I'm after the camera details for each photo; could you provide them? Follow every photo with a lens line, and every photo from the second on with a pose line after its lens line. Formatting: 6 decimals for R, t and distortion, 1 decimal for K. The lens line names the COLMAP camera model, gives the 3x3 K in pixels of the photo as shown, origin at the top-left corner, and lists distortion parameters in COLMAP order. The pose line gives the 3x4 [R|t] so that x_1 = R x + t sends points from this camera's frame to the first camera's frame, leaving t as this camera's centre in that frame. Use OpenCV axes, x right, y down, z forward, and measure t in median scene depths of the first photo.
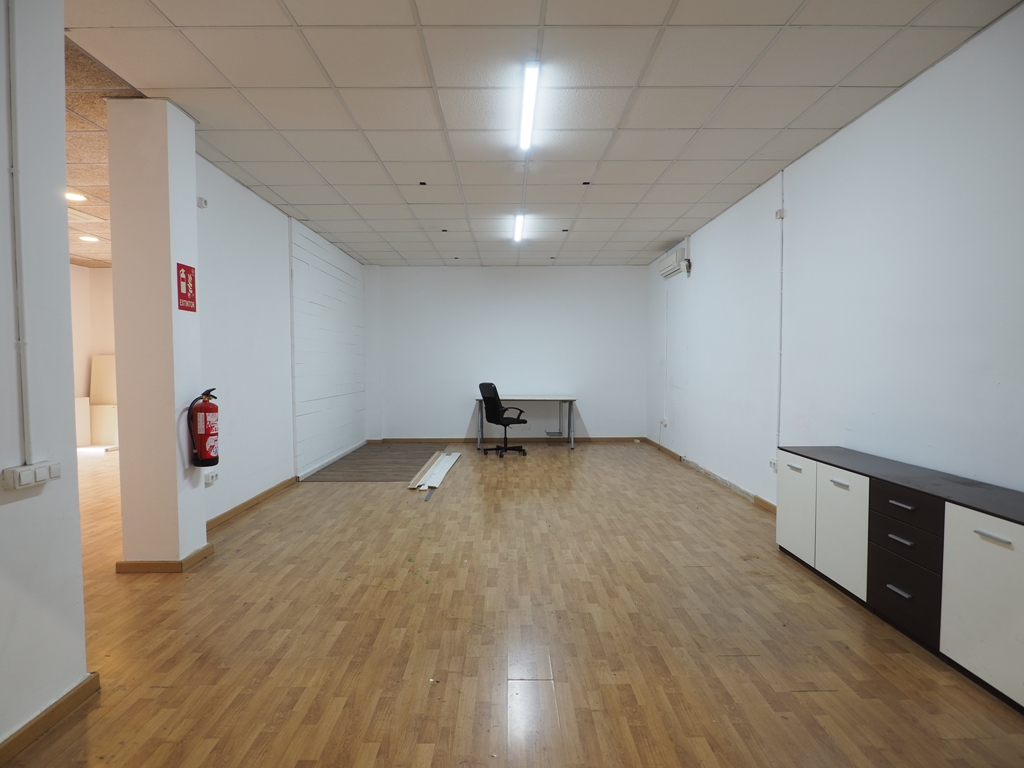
lens RADIAL K [[552.2, 0, 511.5], [0, 552.2, 387.3], [0, 0, 1]] dist [-0.008046, -0.003734]
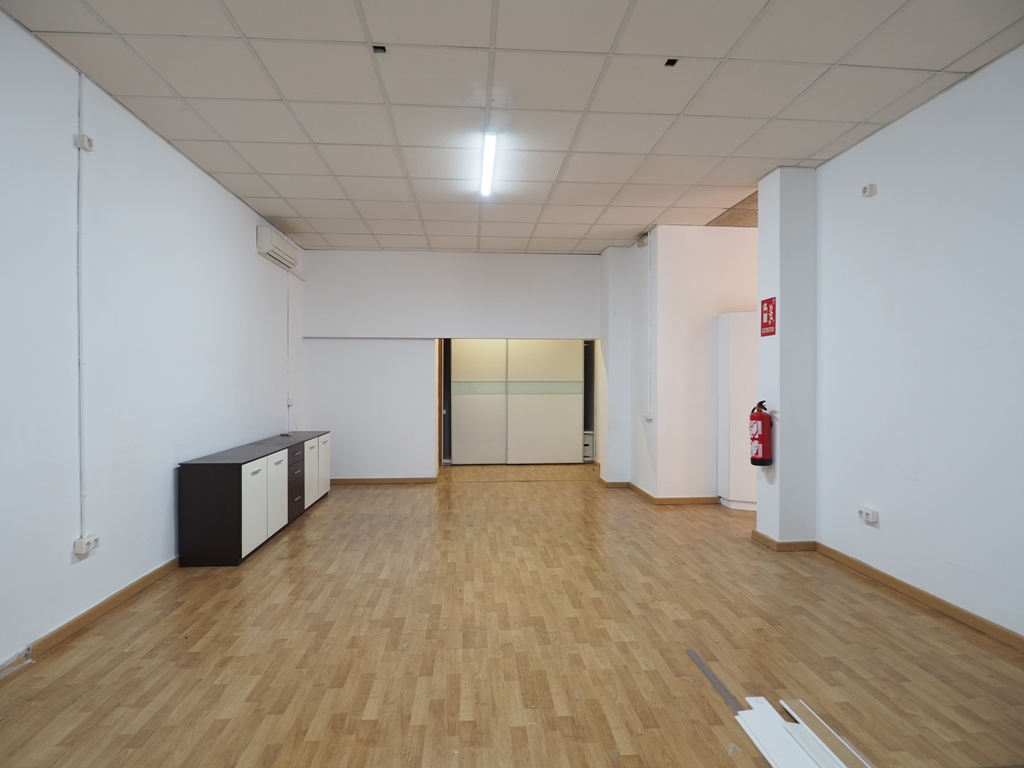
lens RADIAL K [[552.2, 0, 514.3], [0, 552.2, 382.4], [0, 0, 1]] dist [-0.008046, -0.003734]
pose [[-0.997379, 0.003189, -0.072280, 0.055583], [0.000011, 0.999035, 0.043930, -0.082842], [0.072350, 0.043814, -0.996416, 2.007152]]
